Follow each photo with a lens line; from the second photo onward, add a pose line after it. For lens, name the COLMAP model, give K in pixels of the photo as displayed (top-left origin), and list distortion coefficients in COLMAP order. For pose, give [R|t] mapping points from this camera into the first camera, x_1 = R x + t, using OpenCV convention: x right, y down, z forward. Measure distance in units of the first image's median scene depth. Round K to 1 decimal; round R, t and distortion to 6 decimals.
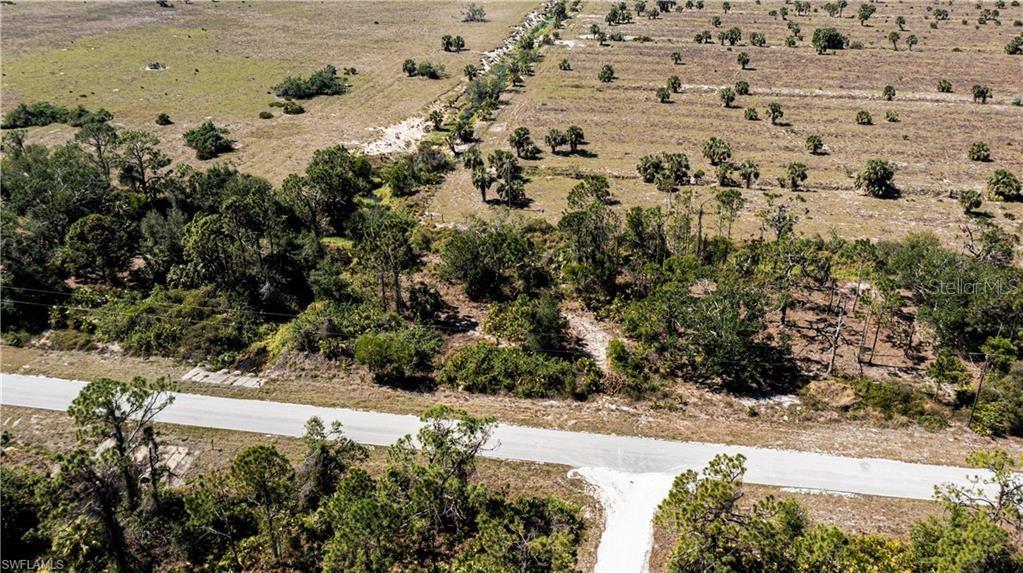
lens RADIAL K [[818.5, 0, 511.5], [0, 818.5, 286.5], [0, 0, 1]] dist [0.005077, 0.004201]
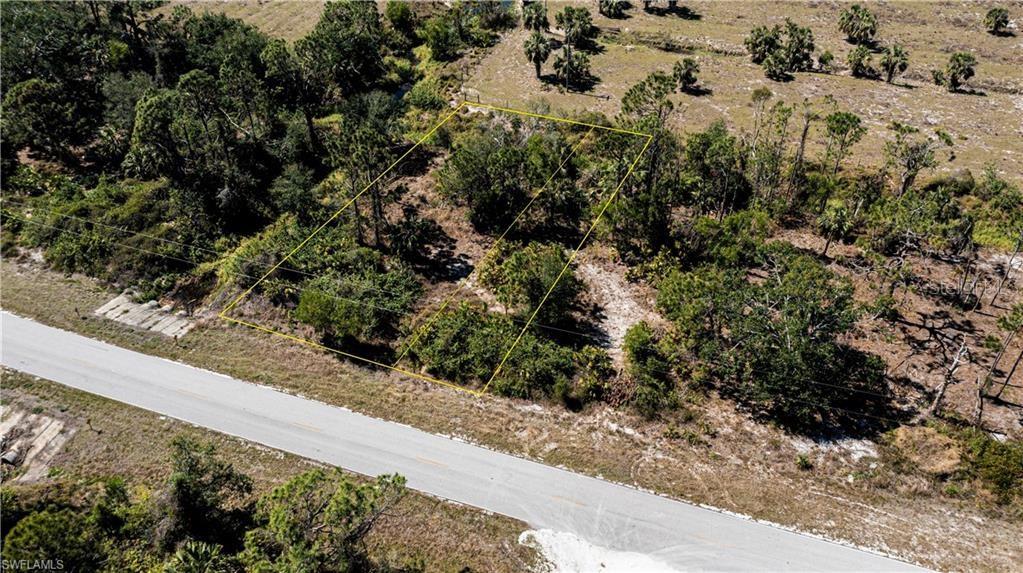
lens RADIAL K [[818.5, 0, 511.5], [0, 818.5, 286.5], [0, 0, 1]] dist [0.005077, 0.004201]
pose [[0.984141, 0.115254, -0.134842, 0.106297], [-0.082634, 0.970516, 0.226427, -0.123804], [0.156963, -0.211694, 0.964649, 0.263507]]
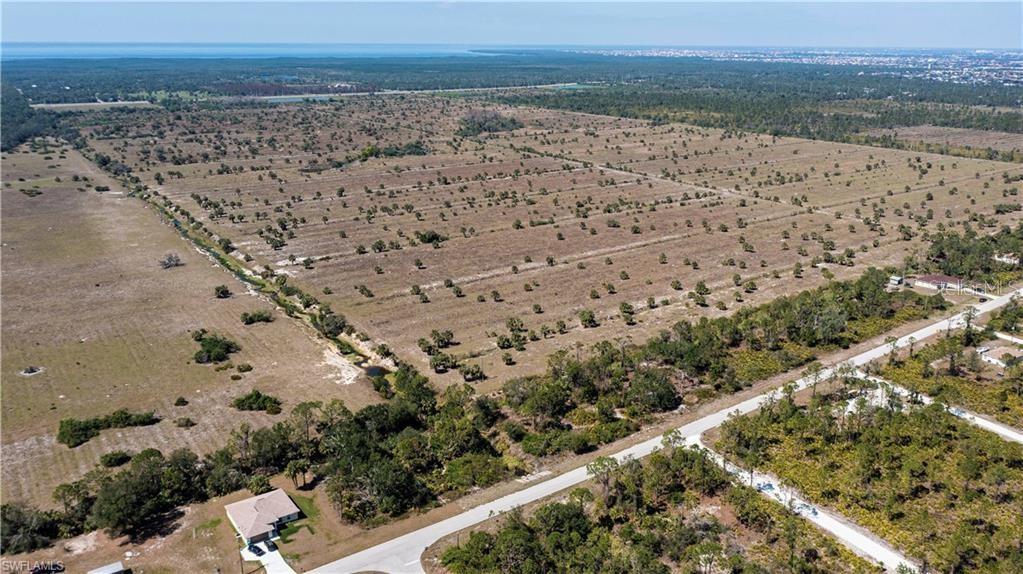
lens RADIAL K [[818.5, 0, 511.5], [0, 818.5, 287.0], [0, 0, 1]] dist [0.005077, 0.004201]
pose [[0.705474, -0.218544, 0.674199, -1.724498], [0.318893, 0.947418, -0.026577, -0.331718], [-0.632940, 0.233746, 0.738071, -0.737320]]
